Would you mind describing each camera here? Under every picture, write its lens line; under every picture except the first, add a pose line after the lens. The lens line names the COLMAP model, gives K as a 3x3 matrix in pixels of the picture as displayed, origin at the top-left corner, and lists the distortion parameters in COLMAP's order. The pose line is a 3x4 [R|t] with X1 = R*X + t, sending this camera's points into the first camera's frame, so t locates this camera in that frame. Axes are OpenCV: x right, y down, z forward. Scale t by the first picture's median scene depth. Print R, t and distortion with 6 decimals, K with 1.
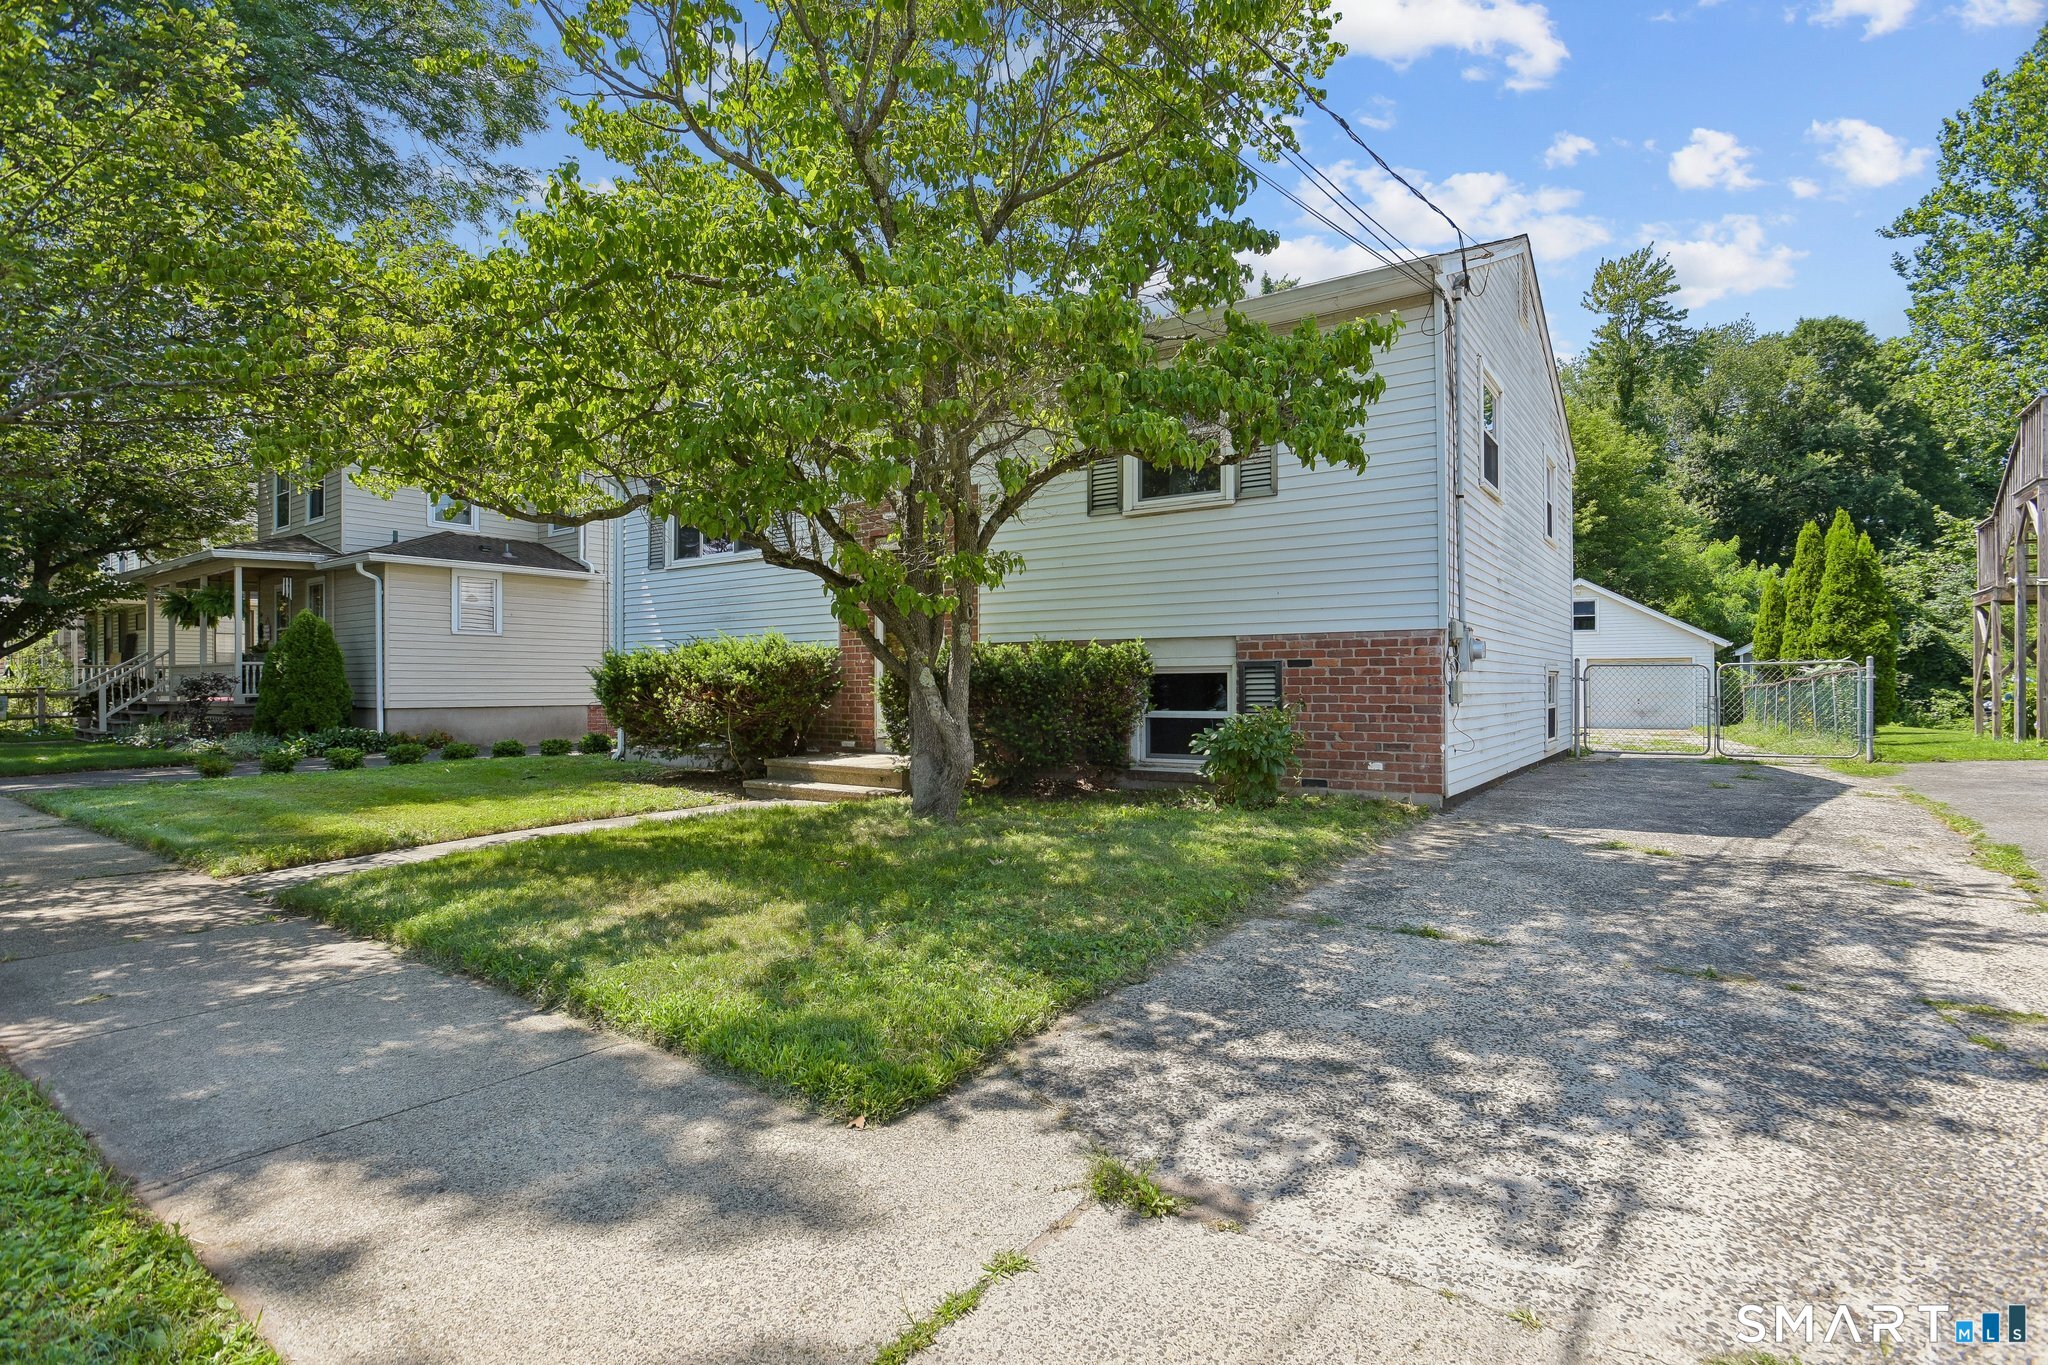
lens RADIAL K [[1004.9, 0, 1055.7], [0, 1004.9, 680.7], [0, 0, 1]] dist [-0.039997, 0.020385]
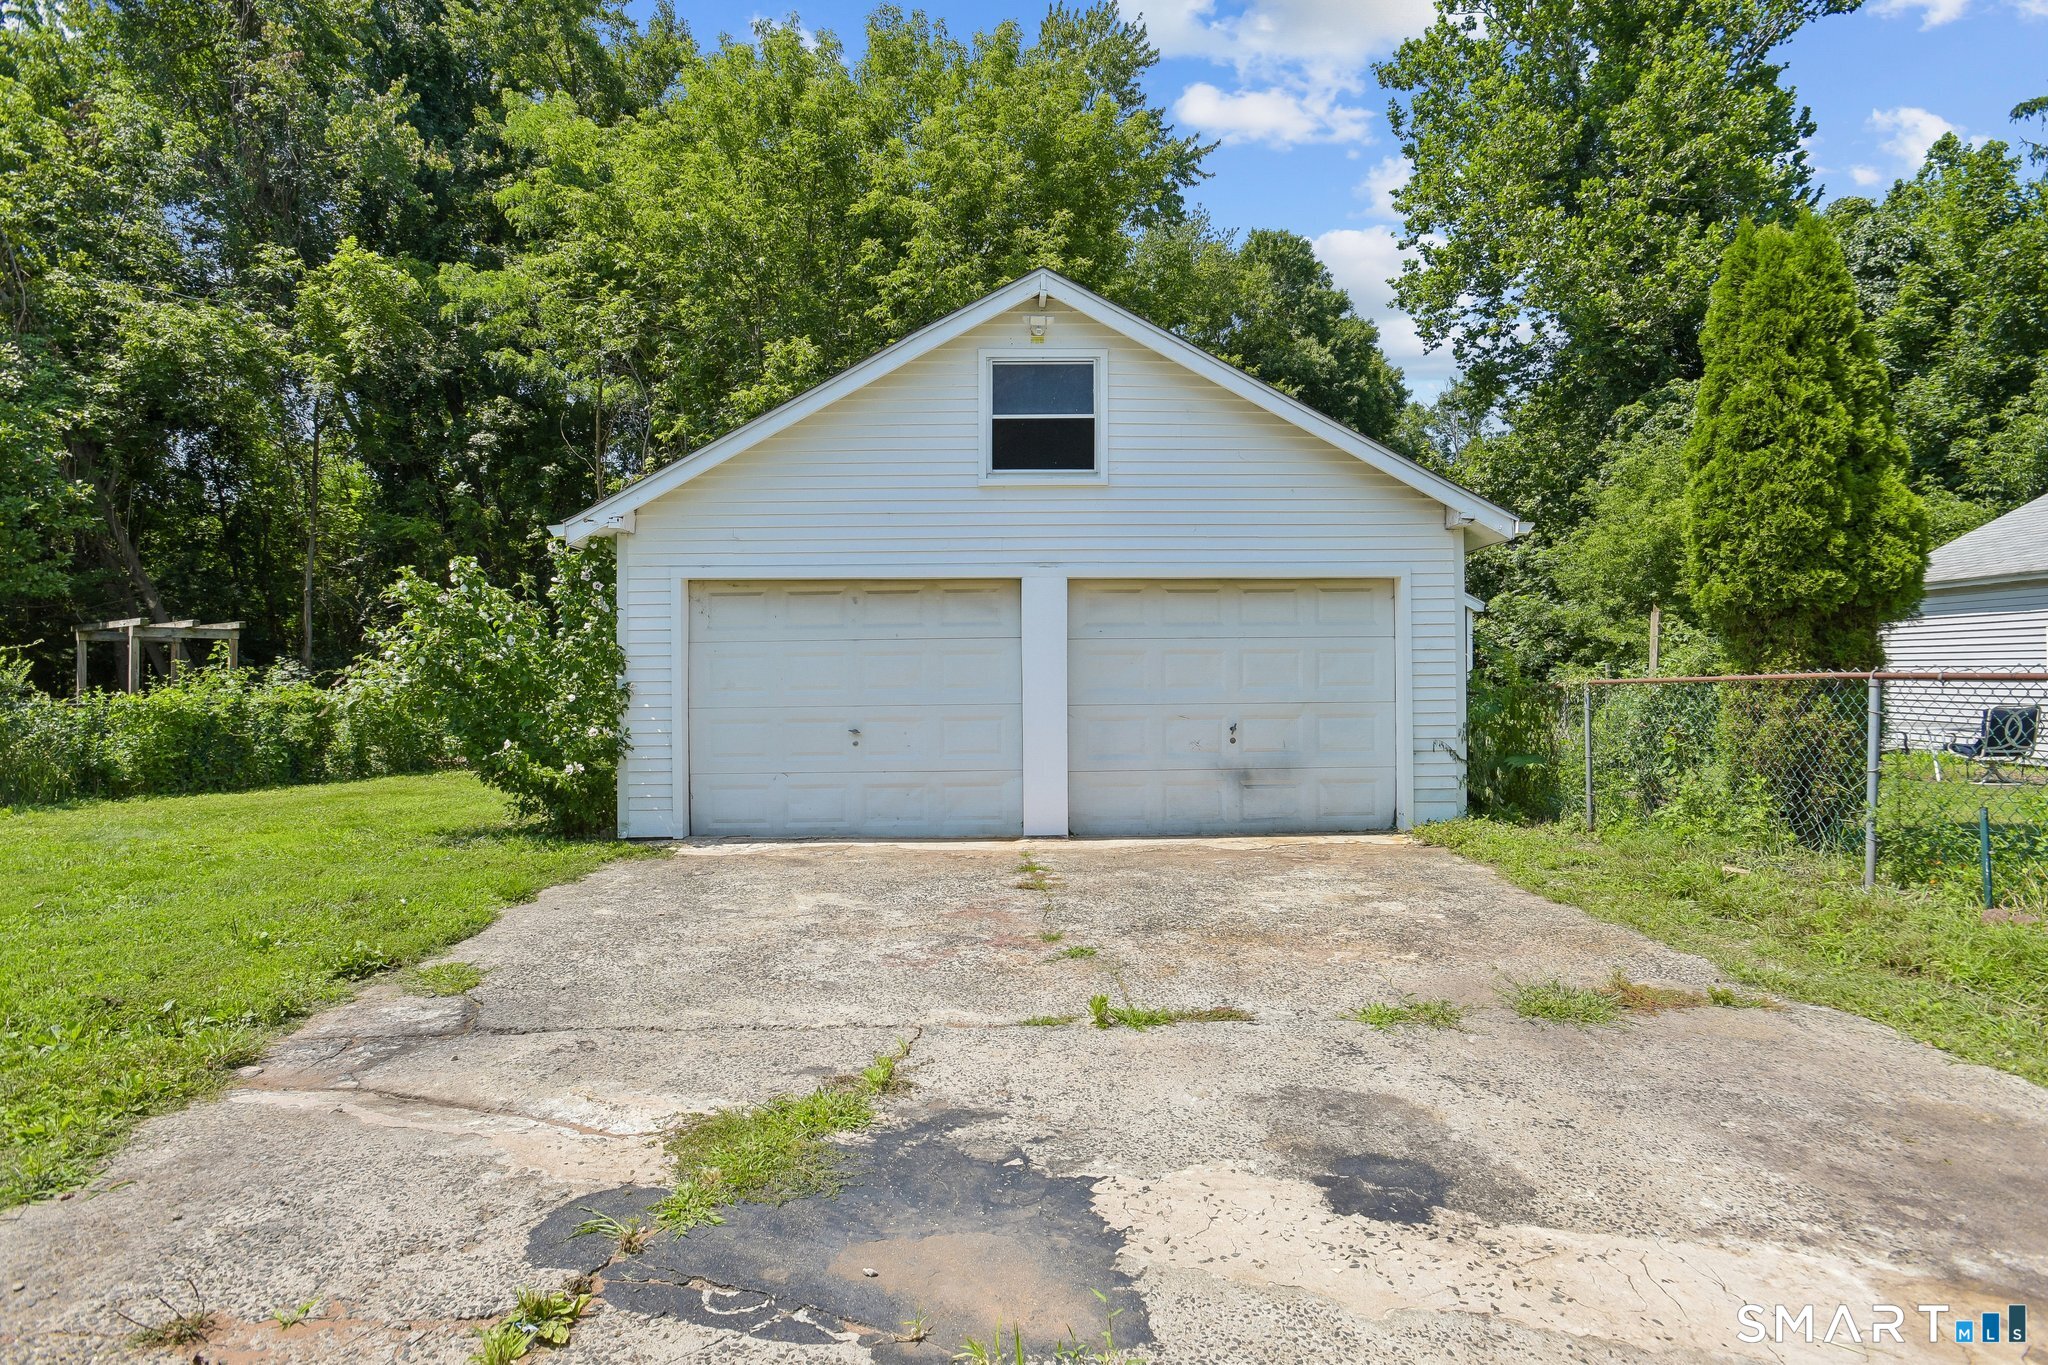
lens RADIAL K [[1002.3, 0, 1024.0], [0, 1002.3, 682.5], [0, 0, 1]] dist [-0.053578, 0.020771]
pose [[0.874298, -0.001769, 0.485387, 0.243887], [-0.004655, 0.999917, 0.012029, 0.002404], [-0.485368, -0.012776, 0.874217, 0.477483]]
